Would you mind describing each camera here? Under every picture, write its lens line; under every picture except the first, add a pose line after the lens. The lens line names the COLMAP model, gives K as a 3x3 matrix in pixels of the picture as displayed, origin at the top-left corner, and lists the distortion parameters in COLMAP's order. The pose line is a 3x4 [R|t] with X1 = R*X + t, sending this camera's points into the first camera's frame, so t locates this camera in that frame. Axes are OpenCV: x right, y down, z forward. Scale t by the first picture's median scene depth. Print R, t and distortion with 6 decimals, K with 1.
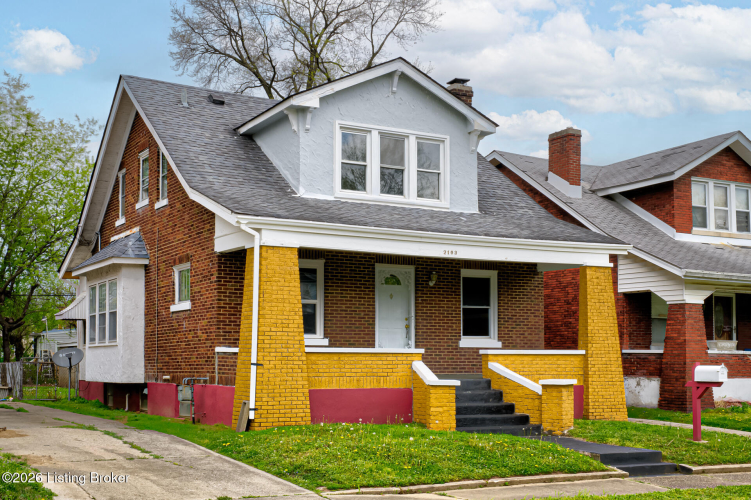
lens RADIAL K [[986.7, 0, 374.9], [0, 986.7, 325.7], [0, 0, 1]] dist [0.078073, -0.006148]
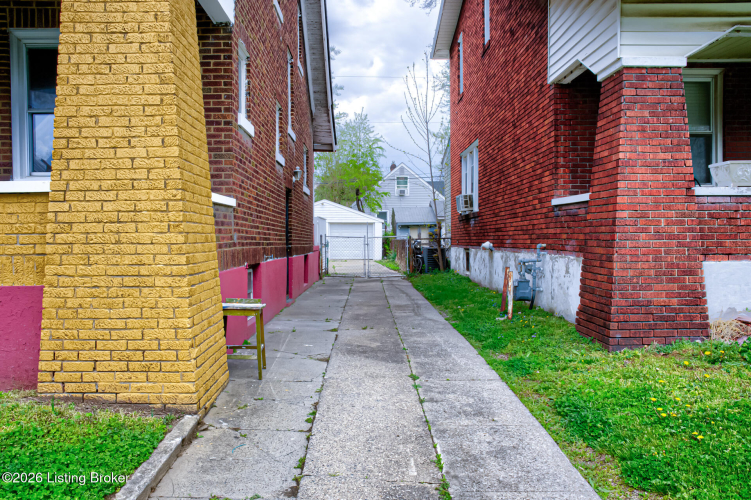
lens RADIAL K [[619.6, 0, 375.5], [0, 619.6, 250.0], [0, 0, 1]] dist [-0.016530, 0.009522]
pose [[0.876619, 0.000756, -0.481184, 0.403614], [0.025796, 0.998487, 0.048563, 0.040480], [0.480493, -0.054984, 0.875273, 0.866609]]
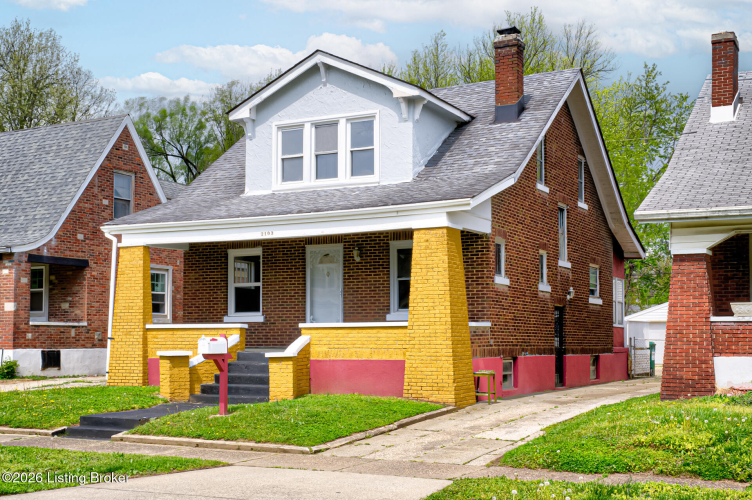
lens RADIAL K [[987.1, 0, 375.9], [0, 987.1, 299.4], [0, 0, 1]] dist [0.038934, 0.012792]
pose [[0.534828, -0.037949, -0.844108, 0.961101], [0.032926, 0.999168, -0.024059, 0.025038], [0.844319, -0.014925, 0.535632, 0.484889]]
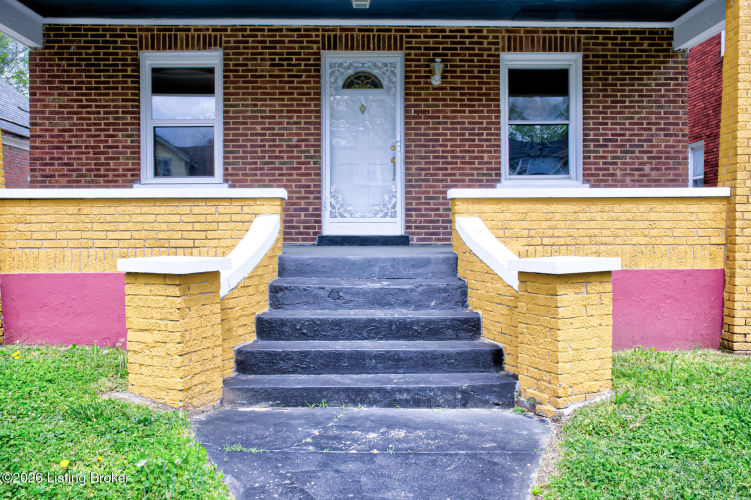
lens RADIAL K [[658.2, 0, 375.5], [0, 658.2, 250.0], [0, 0, 1]] dist [-0.032199, 0.015489]
pose [[0.879339, 0.004684, -0.476174, 0.211144], [0.022021, 0.998482, 0.050487, 0.034030], [0.475687, -0.054881, 0.877901, 0.676796]]
